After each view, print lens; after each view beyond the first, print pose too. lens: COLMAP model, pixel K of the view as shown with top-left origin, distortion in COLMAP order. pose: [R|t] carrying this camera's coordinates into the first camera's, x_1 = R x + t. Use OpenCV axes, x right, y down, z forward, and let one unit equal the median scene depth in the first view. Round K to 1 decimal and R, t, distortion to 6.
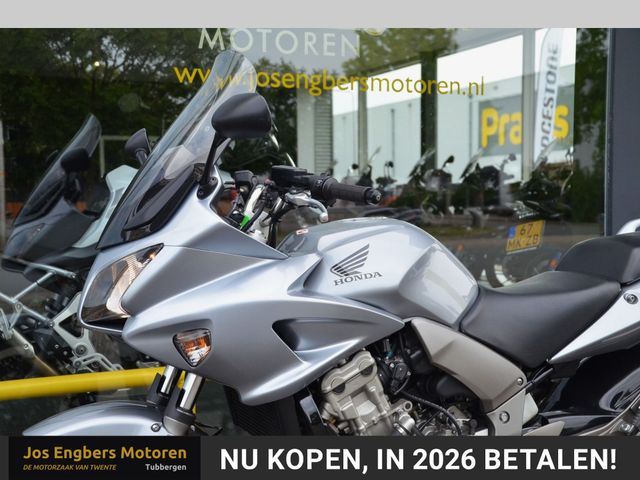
lens RADIAL K [[977.2, 0, 309.6], [0, 977.2, 246.0], [0, 0, 1]] dist [0.172520, 0.000000]
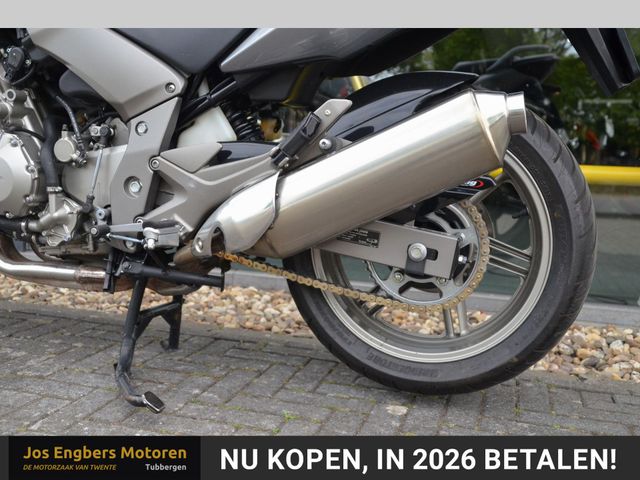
lens RADIAL K [[633.8, 0, 325.0], [0, 633.8, 251.3], [0, 0, 1]] dist [-0.003619, 0.000000]
pose [[0.788748, 0.130556, -0.600693, 0.682212], [-0.082004, 0.990799, 0.107666, 0.217514], [0.609223, -0.035663, 0.792197, 0.718444]]
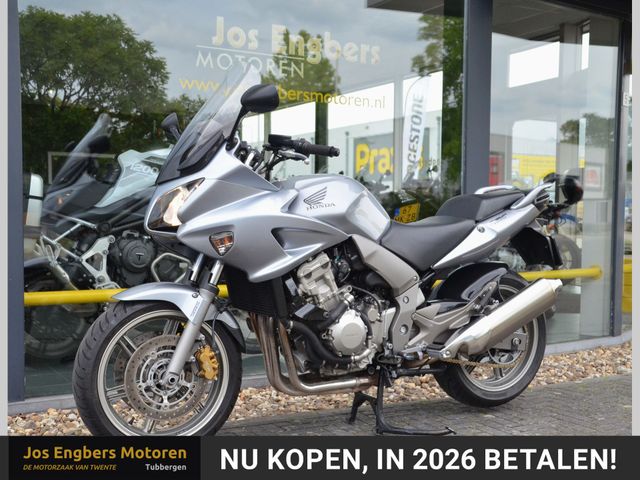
lens RADIAL K [[813.0, 0, 318.9], [0, 813.0, 257.1], [0, 0, 1]] dist [-0.011572, 0.000000]
pose [[0.991414, 0.013748, 0.130036, -0.121487], [-0.013993, 0.999902, 0.000968, 0.111149], [-0.130010, -0.002779, 0.991509, -0.304255]]
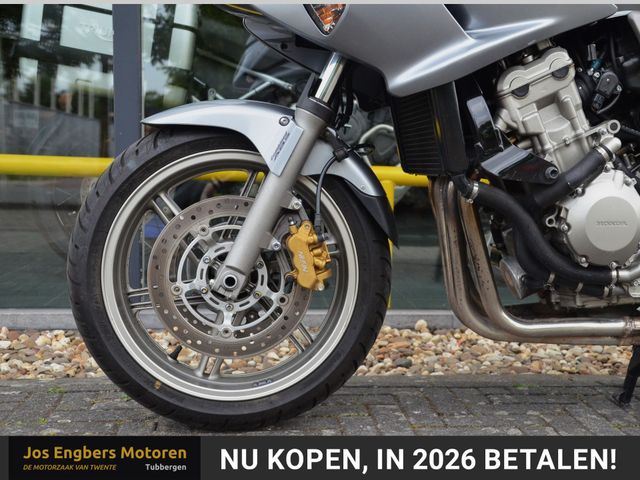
lens RADIAL K [[807.4, 0, 349.9], [0, 807.4, 234.4], [0, 0, 1]] dist [0.040420, 0.000000]
pose [[0.968309, 0.065208, -0.241094, 0.059268], [-0.055100, 0.997305, 0.048438, 0.227305], [0.243603, -0.033619, 0.969292, 0.343168]]
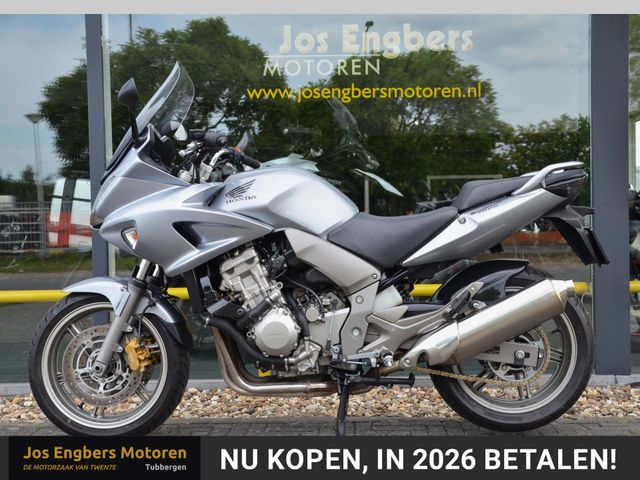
lens RADIAL K [[745.8, 0, 334.5], [0, 745.8, 251.3], [0, 0, 1]] dist [0.015318, 0.000000]
pose [[0.924774, 0.005980, -0.380471, 0.616196], [-0.014130, 0.999727, -0.018631, 0.130804], [0.380256, 0.022605, 0.924605, -0.029179]]
